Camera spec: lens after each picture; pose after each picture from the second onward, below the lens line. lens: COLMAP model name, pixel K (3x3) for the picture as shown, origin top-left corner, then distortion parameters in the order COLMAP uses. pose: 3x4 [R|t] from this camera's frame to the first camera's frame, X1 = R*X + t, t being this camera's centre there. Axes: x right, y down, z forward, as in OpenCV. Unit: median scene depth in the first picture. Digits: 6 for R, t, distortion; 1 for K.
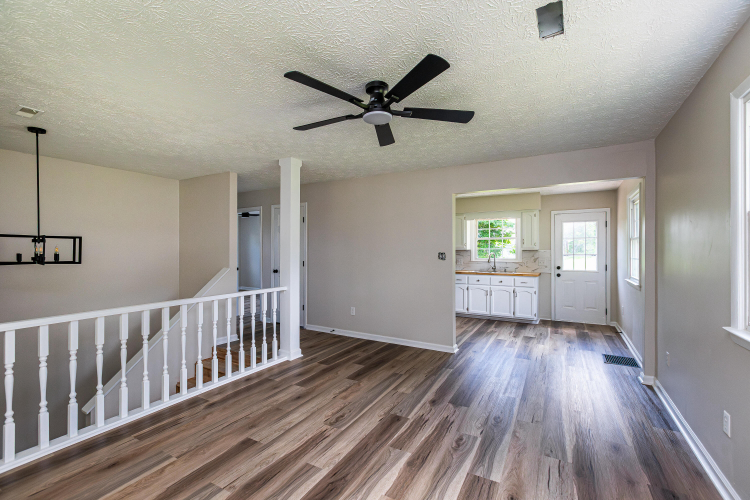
lens RADIAL K [[332.5, 0, 377.3], [0, 332.5, 249.1], [0, 0, 1]] dist [0.000640, 0.001160]
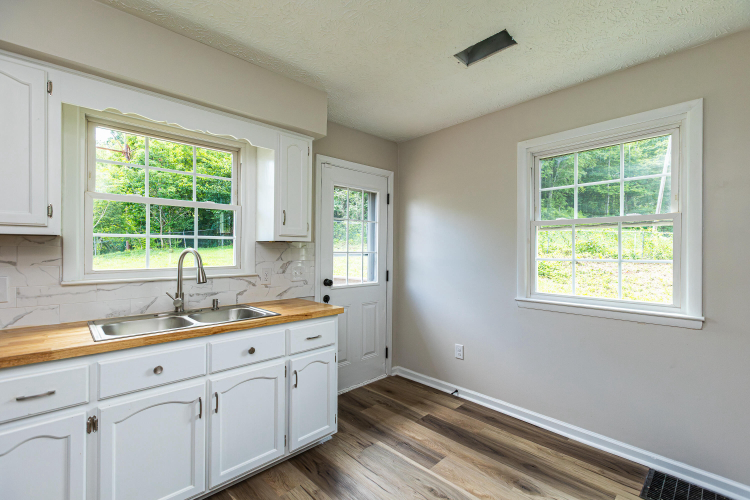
lens RADIAL K [[332.5, 0, 374.6], [0, 332.5, 250.0], [0, 0, 1]] dist [0.000640, 0.001160]
pose [[0.296688, 0.001815, 0.954973, 0.133080], [-0.008257, 0.999966, 0.000664, 0.011213], [-0.954939, -0.008082, 0.296693, 0.802550]]
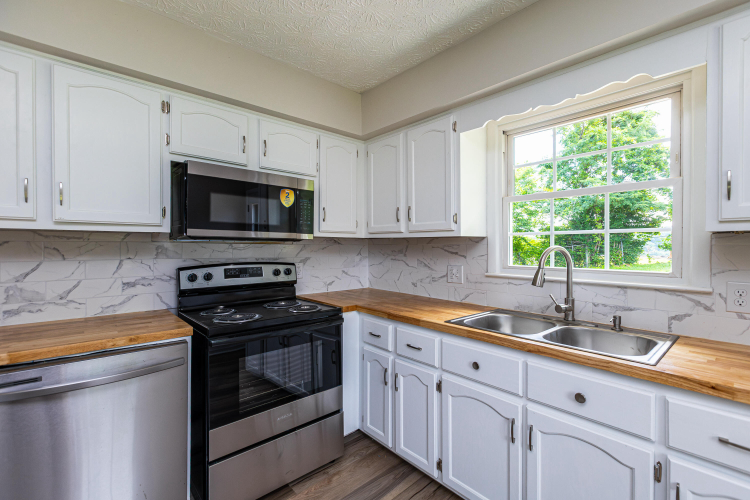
lens RADIAL K [[332.5, 0, 379.0], [0, 332.5, 246.6], [0, 0, 1]] dist [0.000640, 0.001160]
pose [[0.948610, 0.001584, -0.316443, 0.318431], [0.001356, 0.999958, 0.009071, 0.009197], [0.316445, -0.009034, 0.948568, 0.769396]]
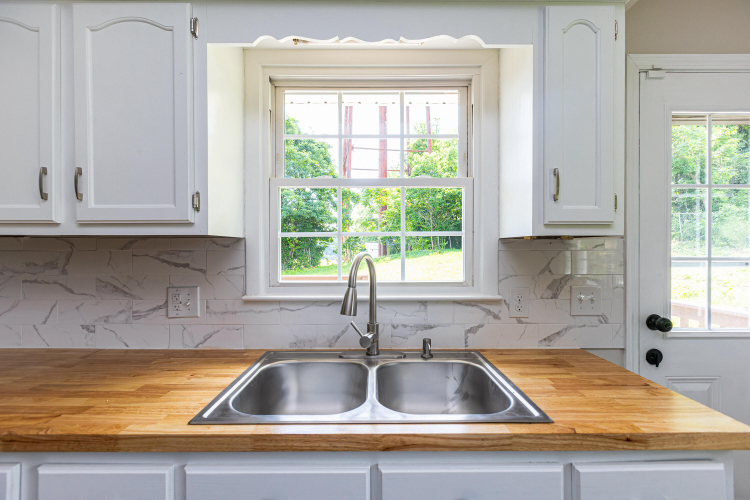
lens RADIAL K [[332.5, 0, 373.0], [0, 332.5, 249.1], [0, 0, 1]] dist [0.000640, 0.001160]
pose [[0.870478, 0.000857, 0.492207, 0.282696], [-0.001065, 0.999999, 0.000142, 0.009354], [-0.492207, -0.000648, 0.870478, 0.901223]]
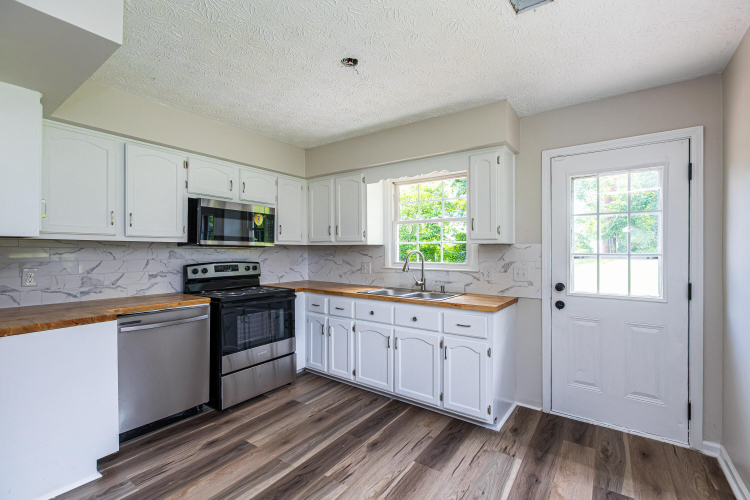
lens RADIAL K [[332.5, 0, 376.8], [0, 332.5, 248.2], [0, 0, 1]] dist [0.000640, 0.001160]
pose [[0.994079, -0.001202, -0.108655, 0.364446], [0.001288, 0.999999, 0.000720, 0.007713], [0.108654, -0.000856, 0.994079, 0.565900]]
